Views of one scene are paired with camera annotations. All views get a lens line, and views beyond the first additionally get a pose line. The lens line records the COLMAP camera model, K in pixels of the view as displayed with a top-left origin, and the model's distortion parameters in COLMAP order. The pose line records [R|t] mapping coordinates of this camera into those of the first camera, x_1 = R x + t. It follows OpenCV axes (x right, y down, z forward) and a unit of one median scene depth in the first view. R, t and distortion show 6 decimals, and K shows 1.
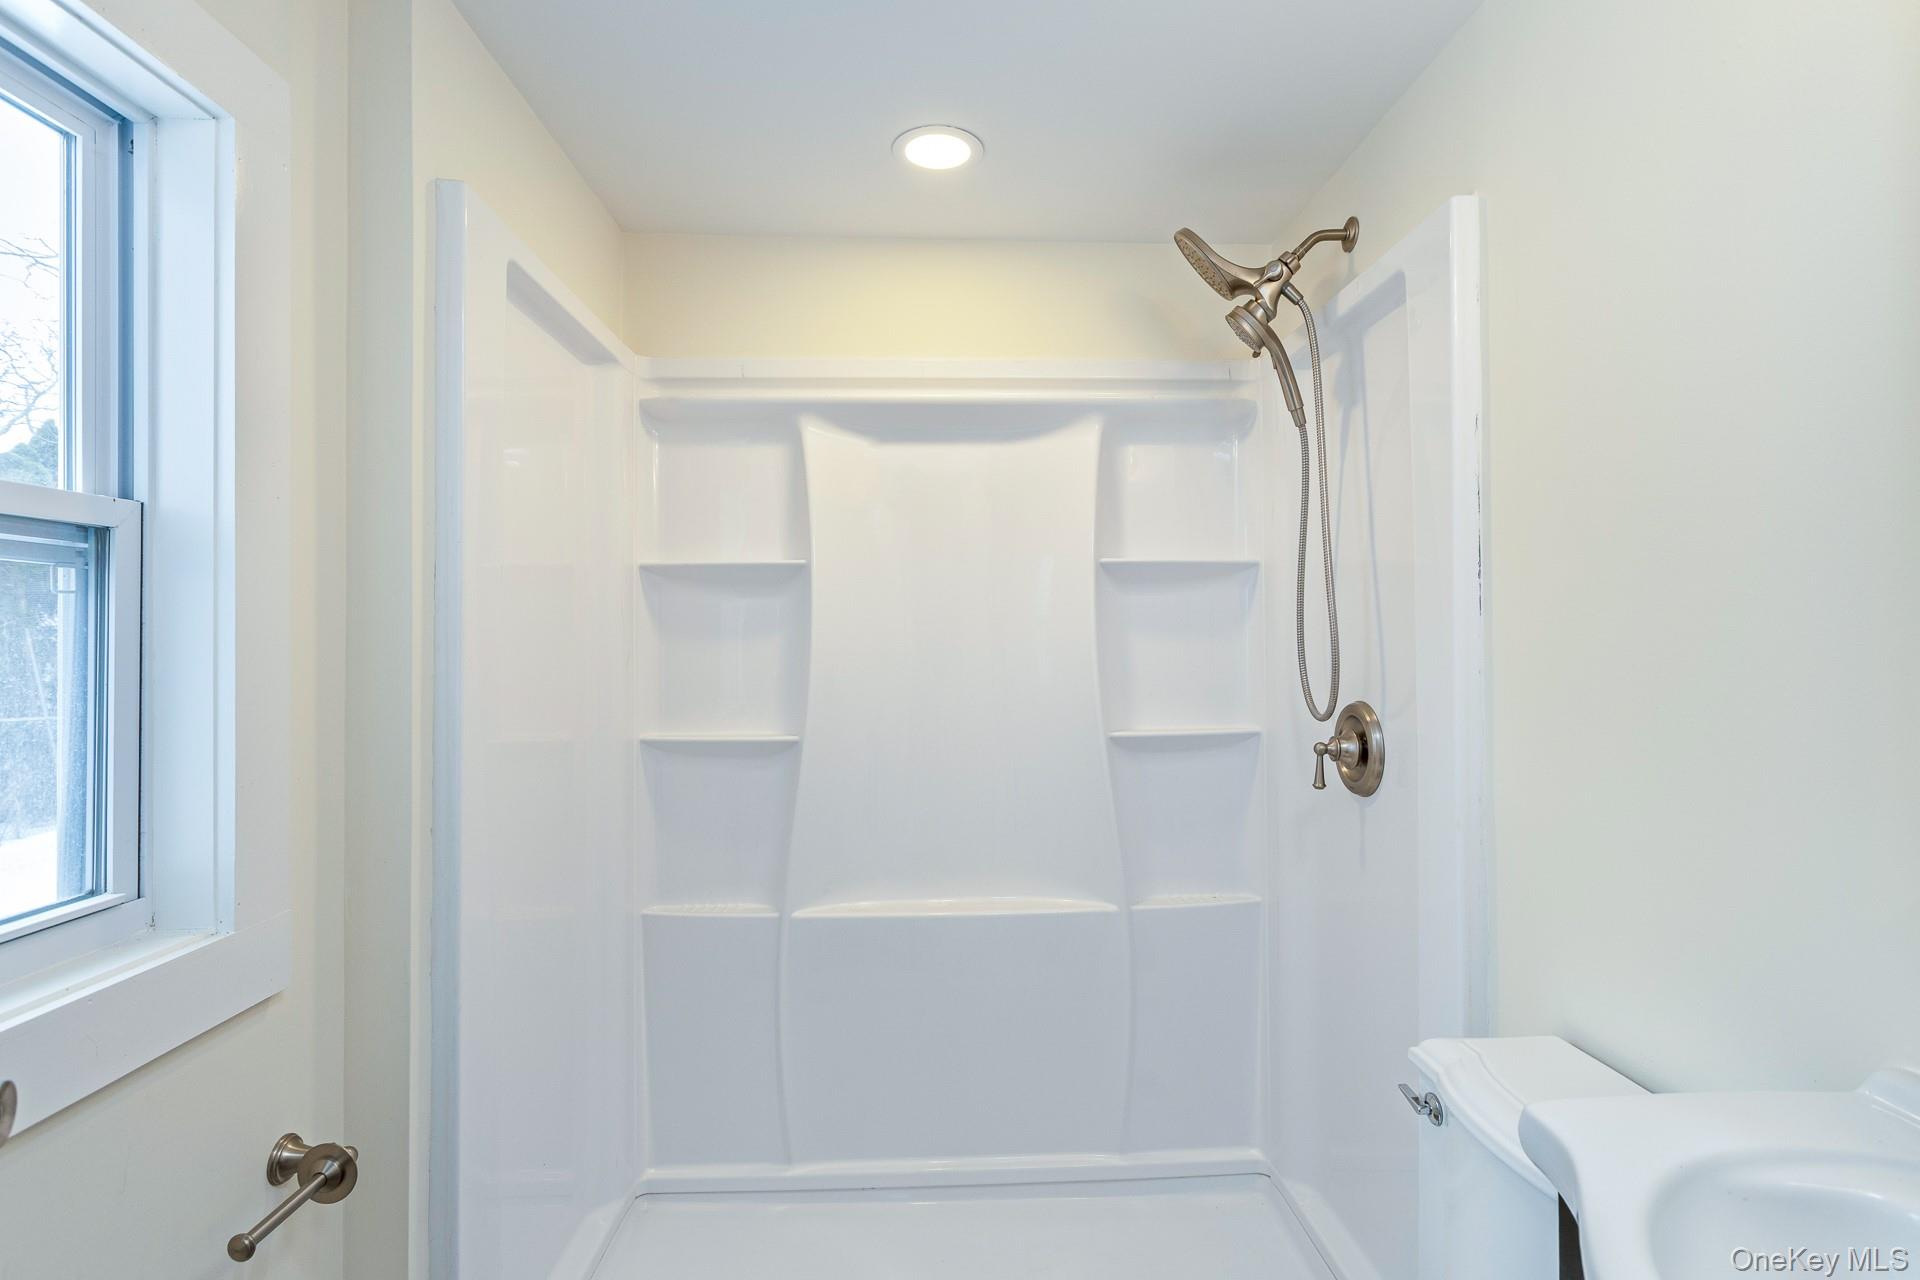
lens RADIAL K [[887.1, 0, 927.3], [0, 887.1, 641.3], [0, 0, 1]] dist [0.001807, 0.000280]
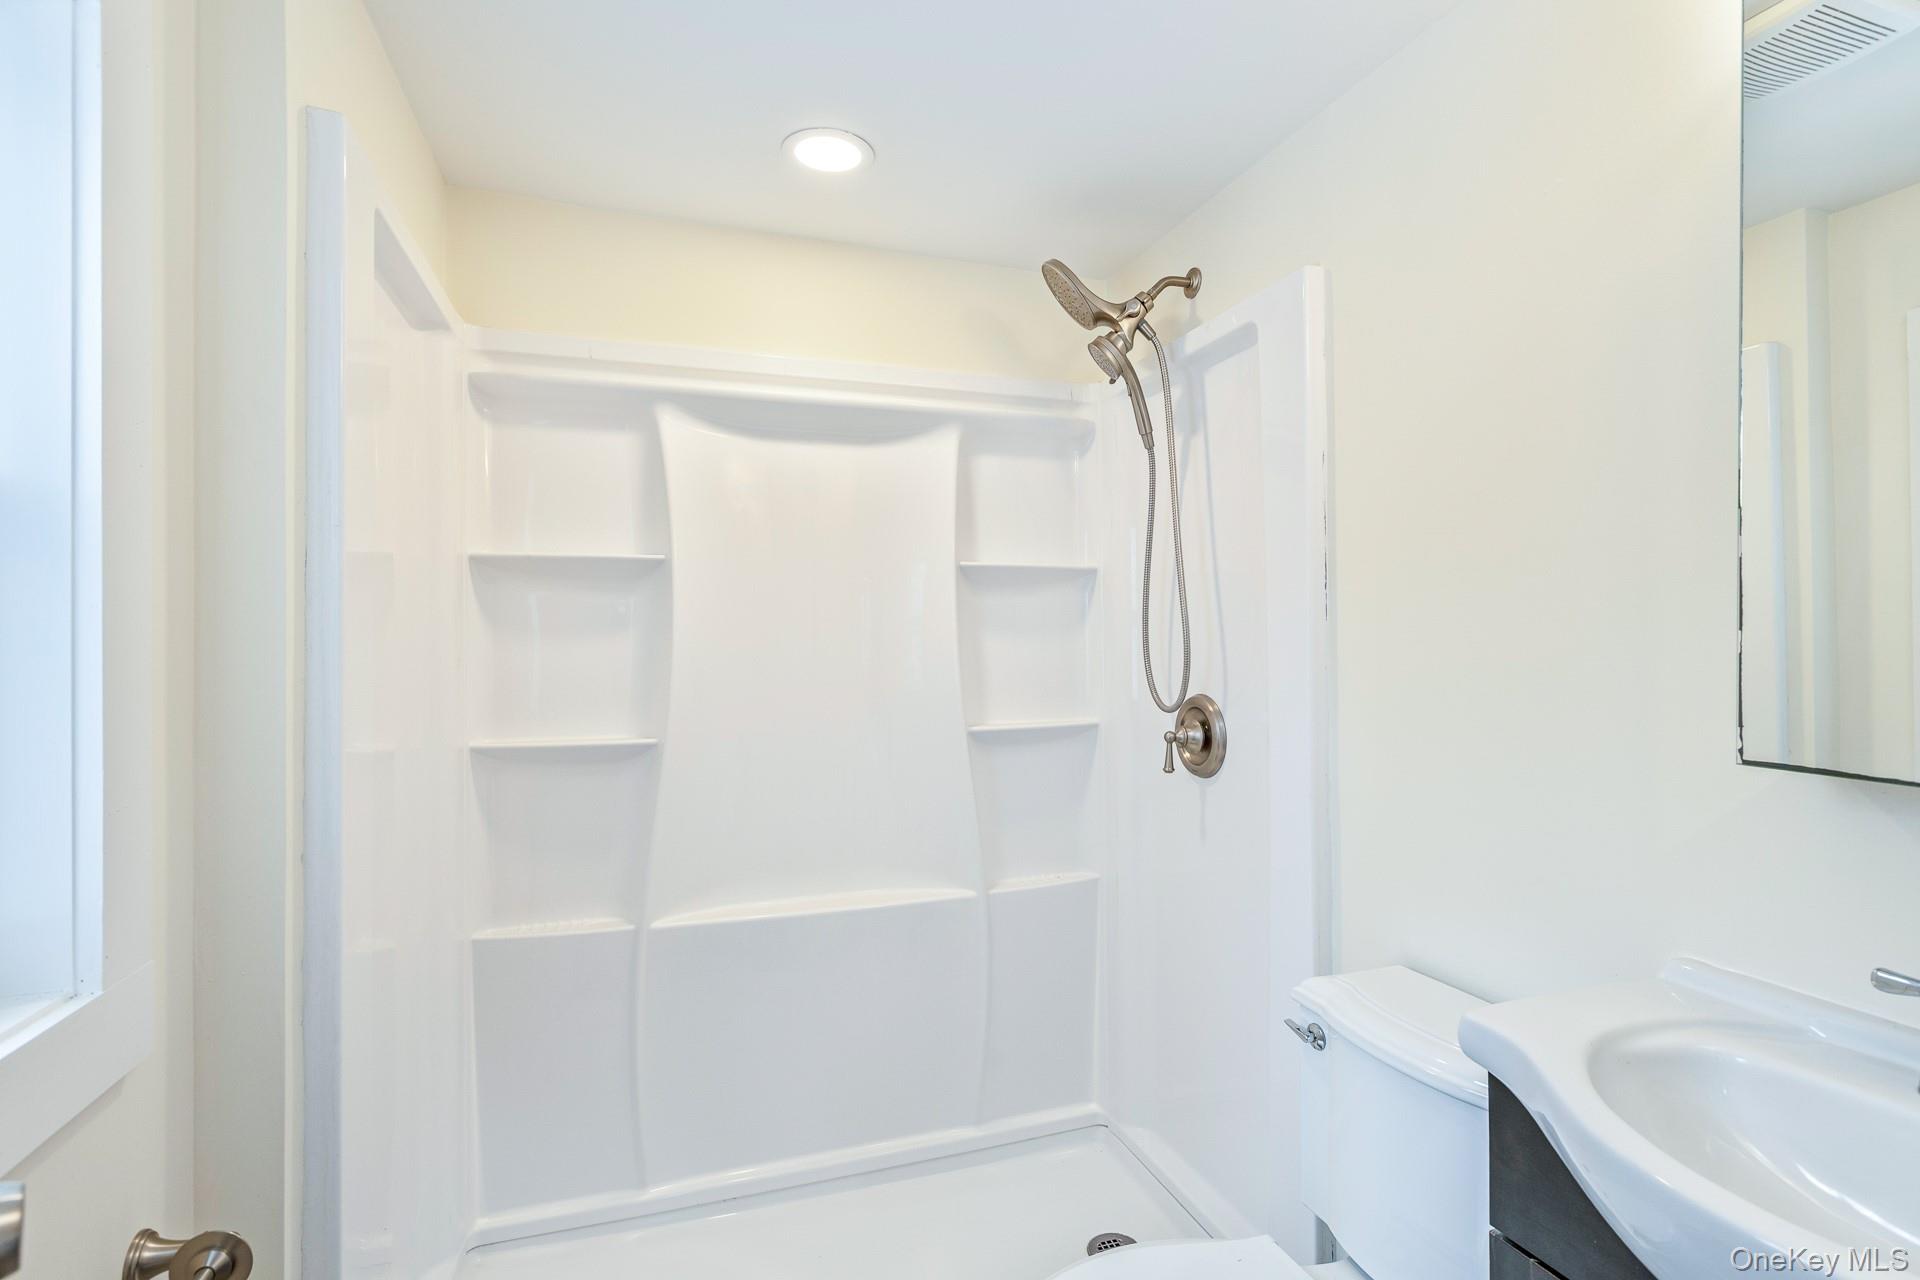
lens RADIAL K [[887.1, 0, 927.3], [0, 887.1, 641.3], [0, 0, 1]] dist [0.001807, 0.000280]
pose [[0.962701, 0.002666, 0.270556, -0.130003], [-0.003072, 0.999995, 0.001077, -0.000408], [-0.270552, -0.001868, 0.962704, -0.000146]]
